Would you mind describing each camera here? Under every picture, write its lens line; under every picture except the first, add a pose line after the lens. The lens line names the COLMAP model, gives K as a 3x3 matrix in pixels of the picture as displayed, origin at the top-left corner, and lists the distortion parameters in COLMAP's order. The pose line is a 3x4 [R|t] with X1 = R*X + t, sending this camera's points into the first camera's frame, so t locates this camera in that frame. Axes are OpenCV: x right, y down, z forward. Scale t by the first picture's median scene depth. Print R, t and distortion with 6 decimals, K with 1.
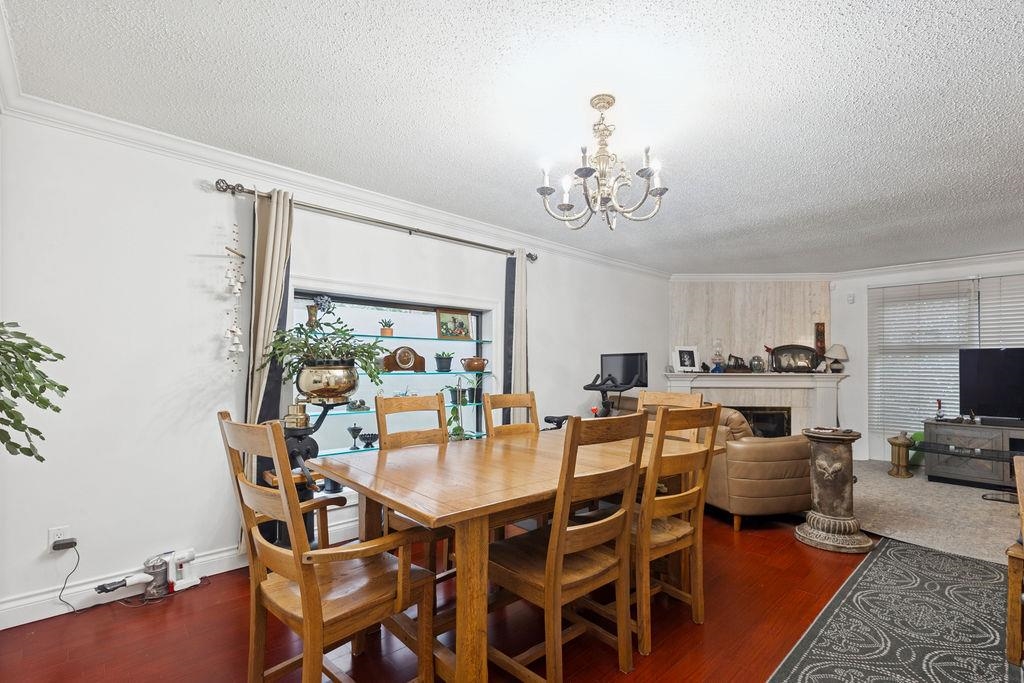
lens RADIAL K [[468.2, 0, 507.4], [0, 468.2, 360.9], [0, 0, 1]] dist [0.000618, -0.000057]
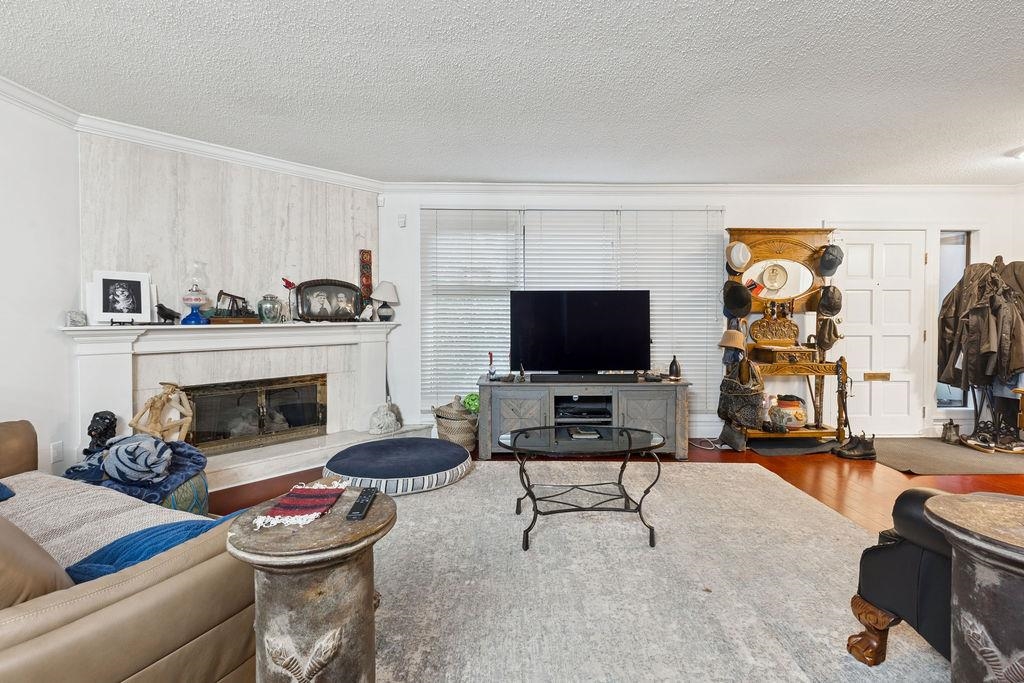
lens RADIAL K [[468.2, 0, 512.8], [0, 468.2, 323.1], [0, 0, 1]] dist [0.000618, -0.000057]
pose [[0.663897, -0.017770, 0.747613, 0.292714], [-0.005845, 0.999564, 0.028949, 0.006693], [-0.747802, -0.023589, 0.663503, 0.373646]]
